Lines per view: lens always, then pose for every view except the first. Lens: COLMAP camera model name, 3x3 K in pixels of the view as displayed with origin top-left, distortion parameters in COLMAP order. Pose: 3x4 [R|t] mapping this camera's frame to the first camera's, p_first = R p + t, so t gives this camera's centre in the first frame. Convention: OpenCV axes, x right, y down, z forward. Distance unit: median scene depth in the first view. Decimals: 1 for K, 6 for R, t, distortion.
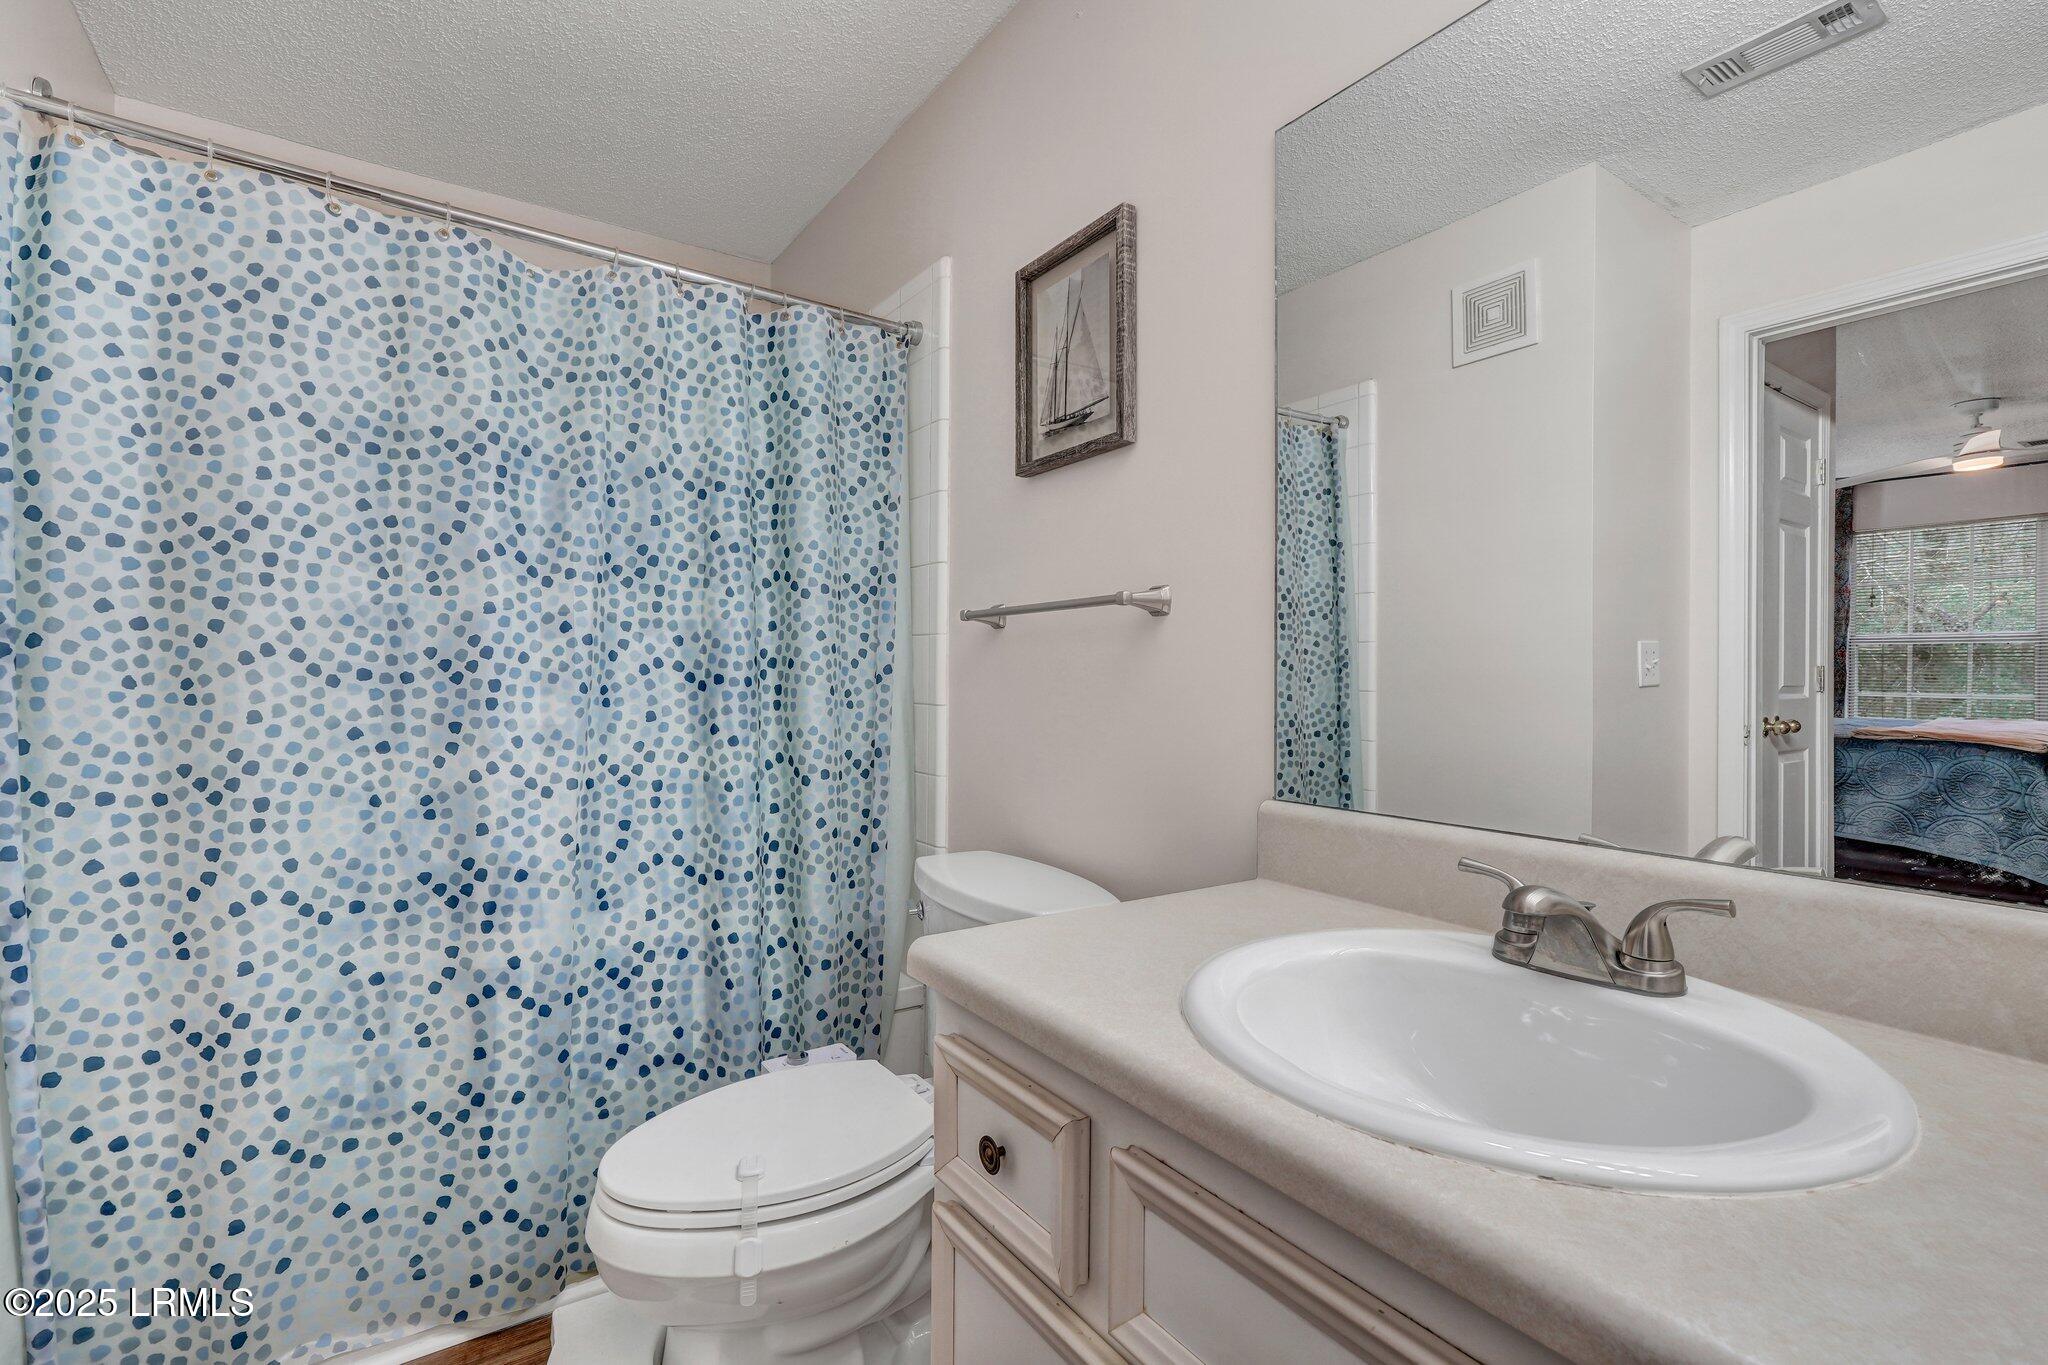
lens RADIAL K [[916.4, 0, 1012.2], [0, 916.4, 682.8], [0, 0, 1]] dist [-0.003583, -0.000147]
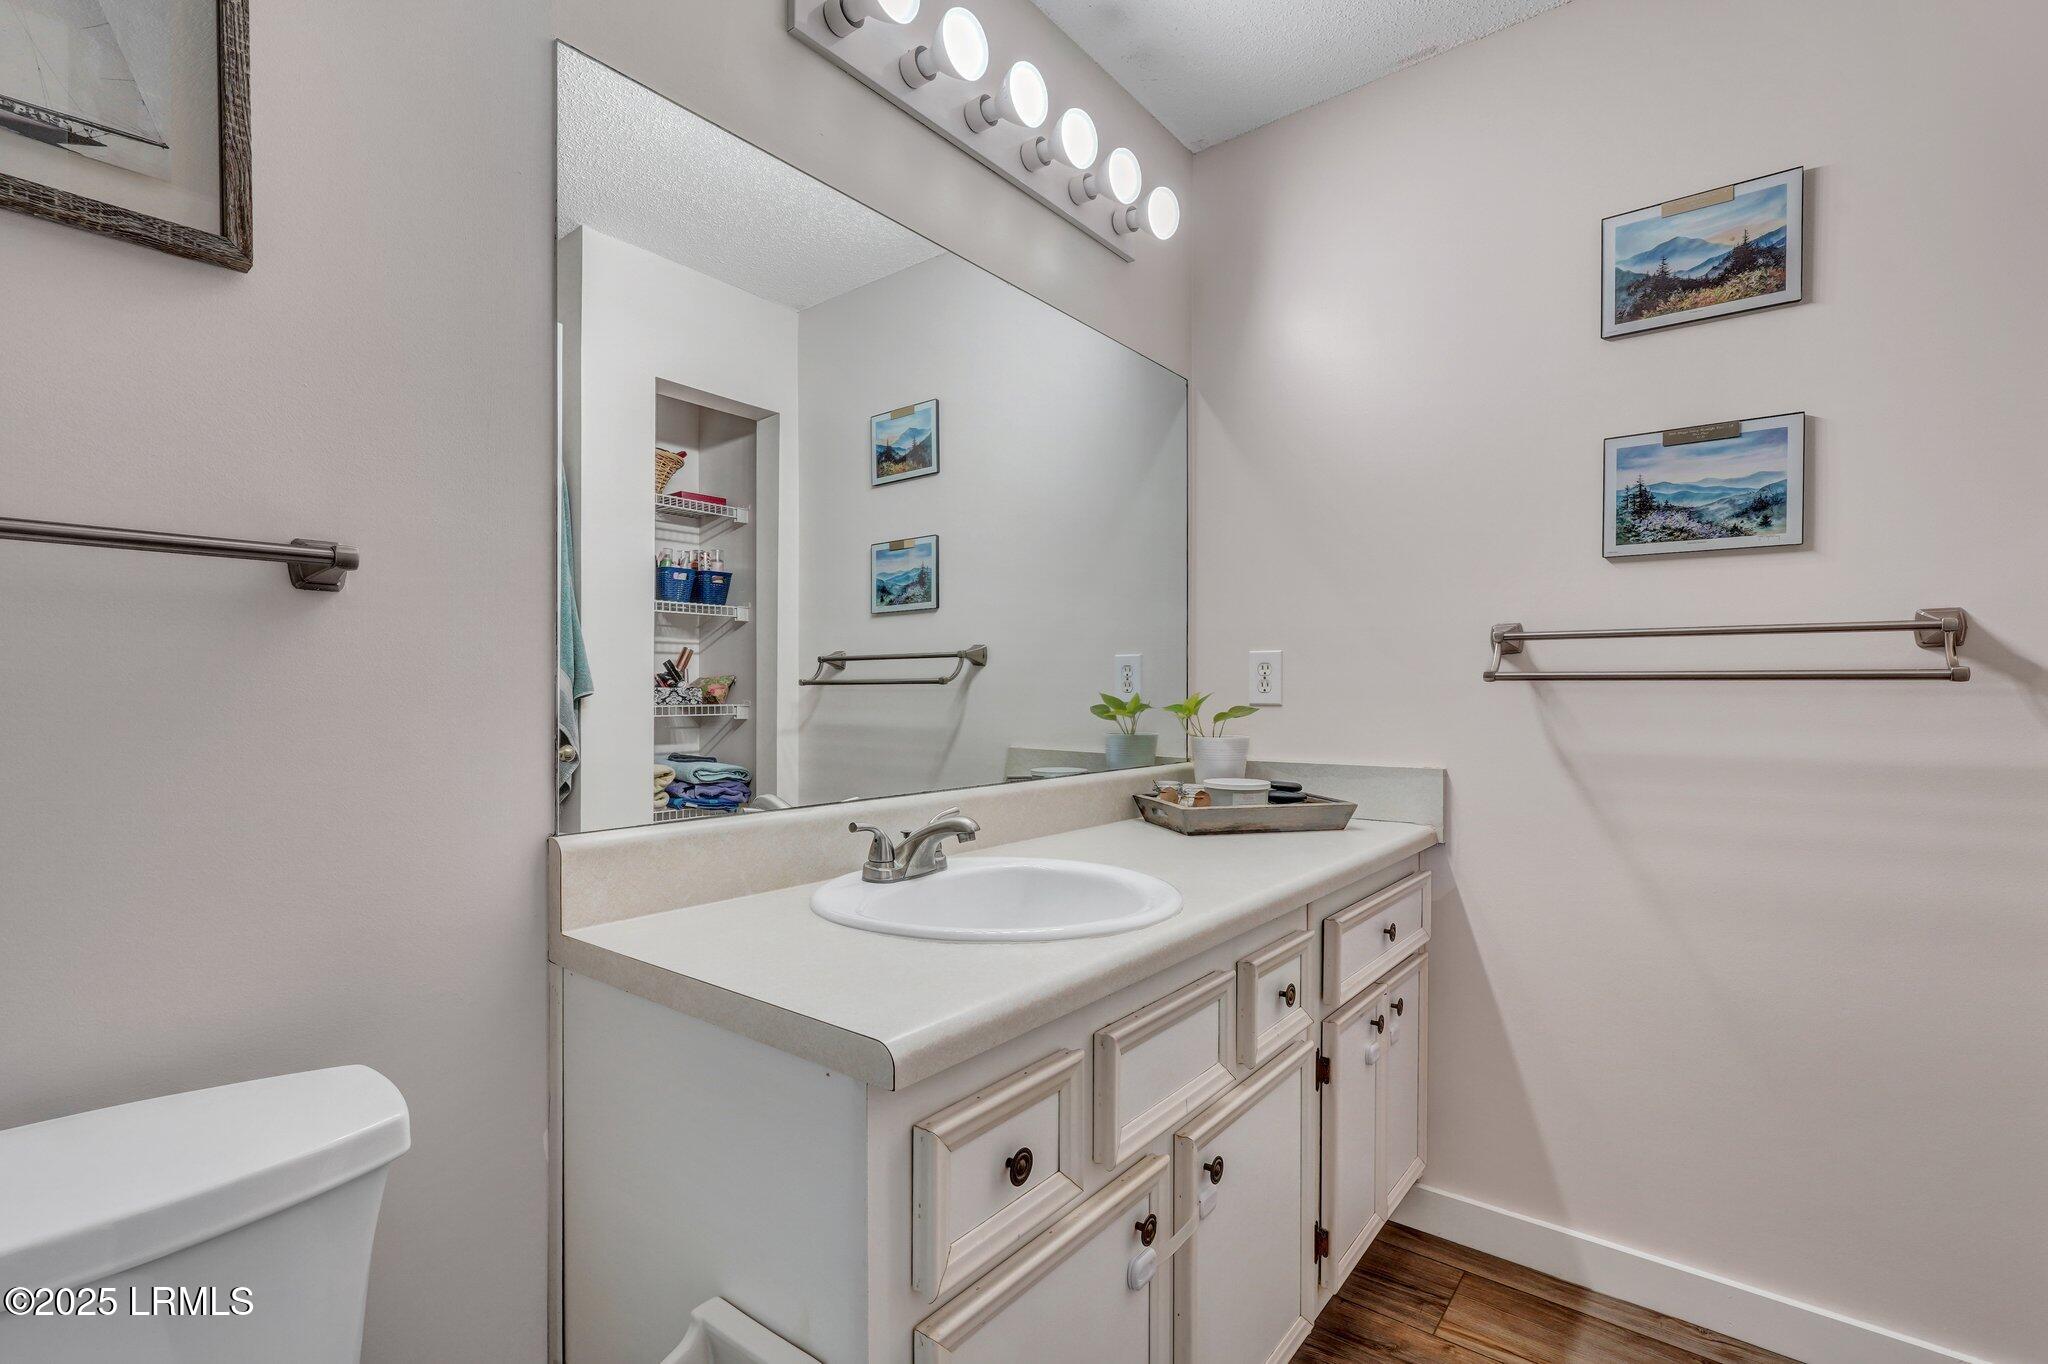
lens RADIAL K [[916.4, 0, 1012.2], [0, 916.4, 682.3], [0, 0, 1]] dist [-0.003583, -0.000147]
pose [[-0.285998, 0.001228, 0.958229, -0.927080], [-0.001018, 0.999998, -0.001586, -0.016447], [-0.958230, -0.001429, -0.285996, 1.216808]]
